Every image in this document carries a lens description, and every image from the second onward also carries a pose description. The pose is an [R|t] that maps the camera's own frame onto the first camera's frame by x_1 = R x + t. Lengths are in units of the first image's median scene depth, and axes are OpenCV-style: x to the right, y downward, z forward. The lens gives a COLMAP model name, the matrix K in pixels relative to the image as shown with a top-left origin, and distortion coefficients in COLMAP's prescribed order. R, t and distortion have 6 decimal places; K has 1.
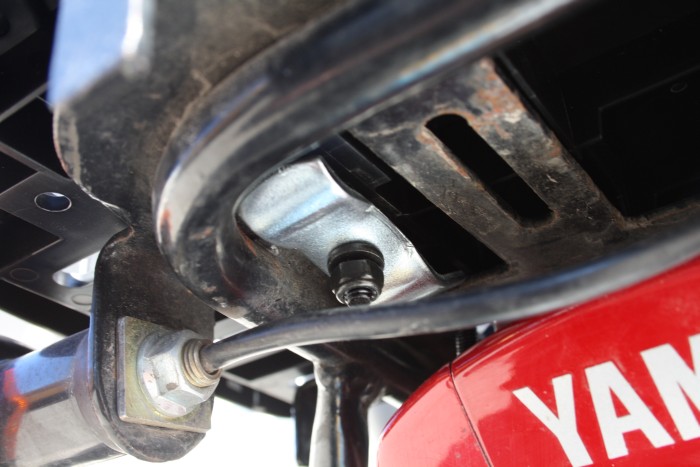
lens RADIAL K [[846.4, 0, 350.0], [0, 846.4, 233.5], [0, 0, 1]] dist [-0.072722, 0.053345]
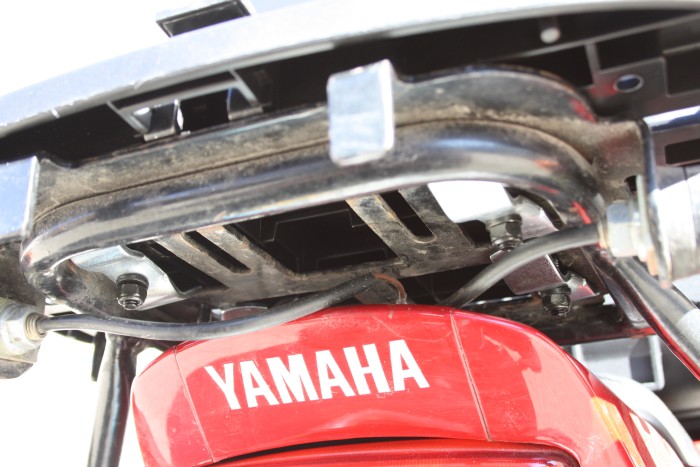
lens RADIAL K [[846.4, 0, 350.0], [0, 846.4, 233.5], [0, 0, 1]] dist [-0.072722, 0.053345]
pose [[0.971050, 0.141135, 0.192727, 0.095915], [-0.162338, 0.981758, 0.098988, -0.323511], [-0.175241, -0.127409, 0.976247, -0.809800]]
